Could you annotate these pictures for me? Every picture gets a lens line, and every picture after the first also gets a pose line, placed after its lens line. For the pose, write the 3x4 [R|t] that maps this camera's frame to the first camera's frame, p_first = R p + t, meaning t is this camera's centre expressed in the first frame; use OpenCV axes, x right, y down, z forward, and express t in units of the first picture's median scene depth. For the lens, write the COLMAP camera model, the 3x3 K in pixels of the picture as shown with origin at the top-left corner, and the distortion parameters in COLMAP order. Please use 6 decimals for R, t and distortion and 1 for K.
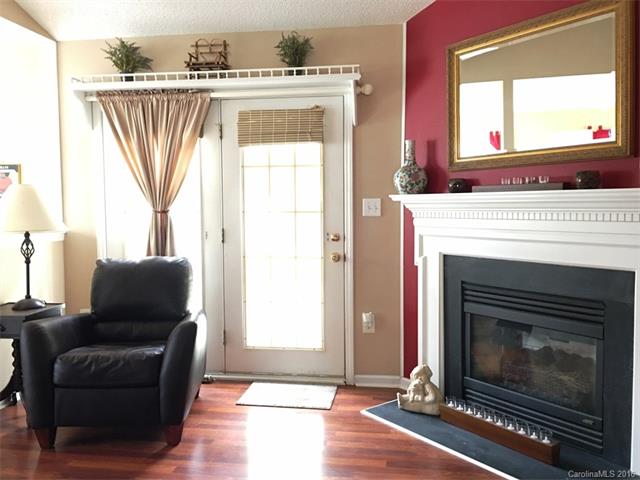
lens RADIAL K [[548.4, 0, 319.6], [0, 548.4, 237.4], [0, 0, 1]] dist [0.071194, -0.062486]
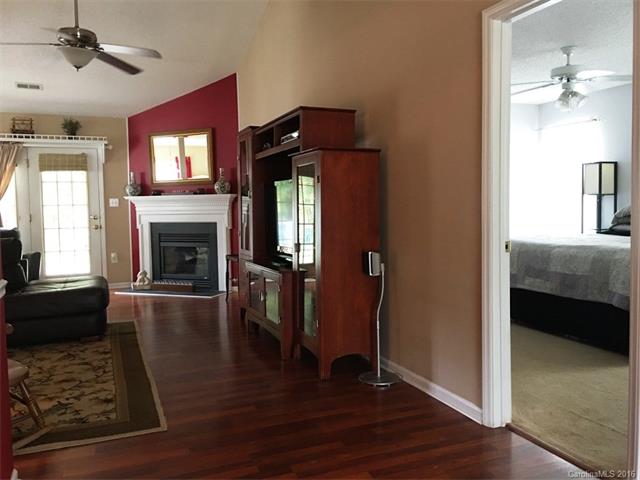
lens RADIAL K [[548.4, 0, 322.5], [0, 548.4, 233.0], [0, 0, 1]] dist [0.071194, -0.062486]
pose [[0.862088, -0.033778, 0.505632, -0.297896], [0.040917, 0.999158, -0.003014, 0.102763], [-0.505104, 0.023288, 0.862744, -1.250338]]
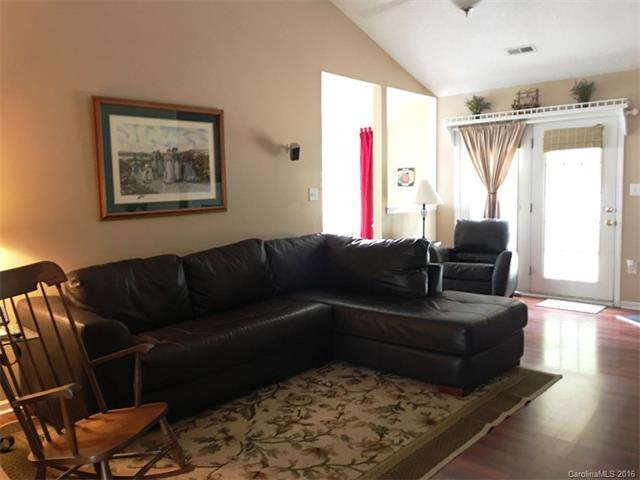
lens RADIAL K [[548.4, 0, 318.1], [0, 548.4, 233.7], [0, 0, 1]] dist [0.071194, -0.062486]
pose [[0.844307, 0.037212, -0.534566, 0.180950], [-0.022415, 0.999165, 0.034152, 0.033637], [0.535391, -0.016852, 0.844436, -0.761617]]
